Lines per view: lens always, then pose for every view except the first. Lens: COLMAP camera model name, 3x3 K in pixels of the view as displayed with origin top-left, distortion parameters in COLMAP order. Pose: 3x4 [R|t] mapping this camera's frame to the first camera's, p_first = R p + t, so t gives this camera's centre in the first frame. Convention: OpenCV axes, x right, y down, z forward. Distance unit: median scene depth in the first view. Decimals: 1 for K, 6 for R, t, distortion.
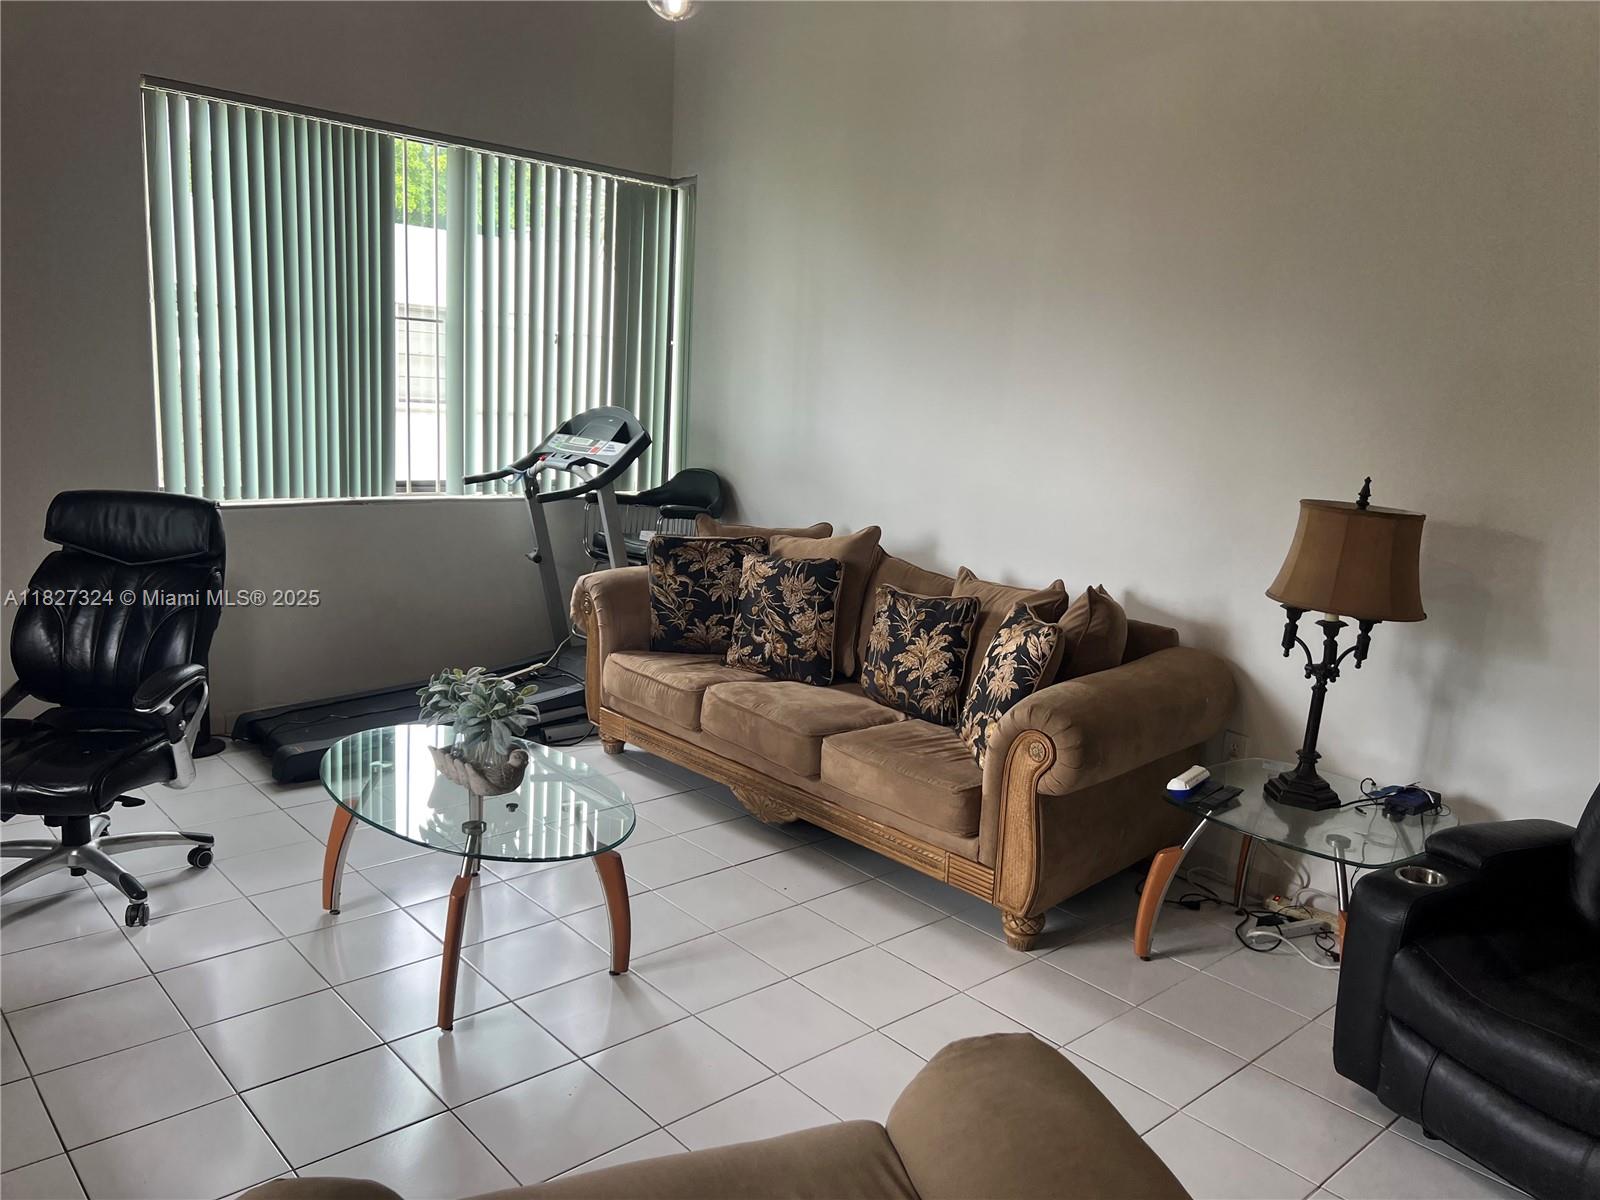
lens RADIAL K [[1203.7, 0, 802.6], [0, 1203.7, 606.2], [0, 0, 1]] dist [0.057952, -0.066681]
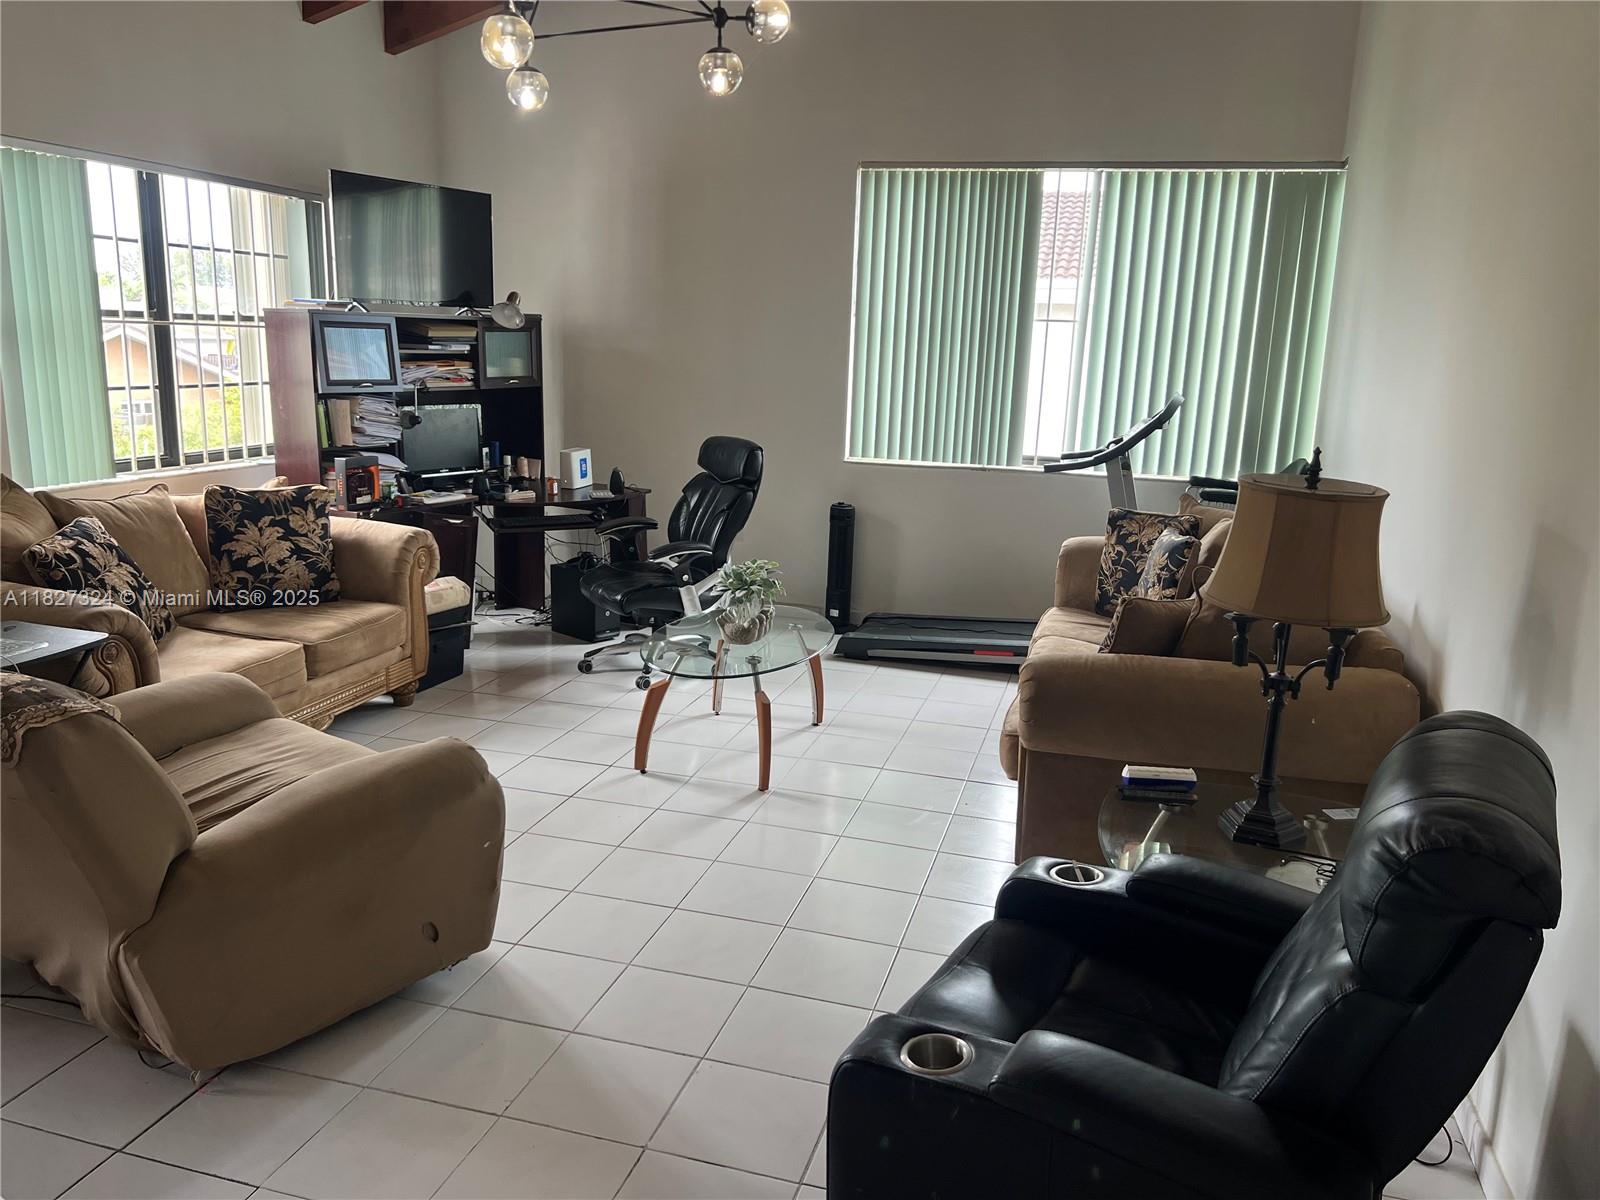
lens RADIAL K [[1203.7, 0, 799.0], [0, 1203.7, 597.3], [0, 0, 1]] dist [0.057952, -0.066681]
pose [[0.548843, 0.139828, -0.824148, 0.588549], [-0.161317, 0.985095, 0.059706, 0.001382], [0.820213, 0.100180, 0.563219, 0.155963]]
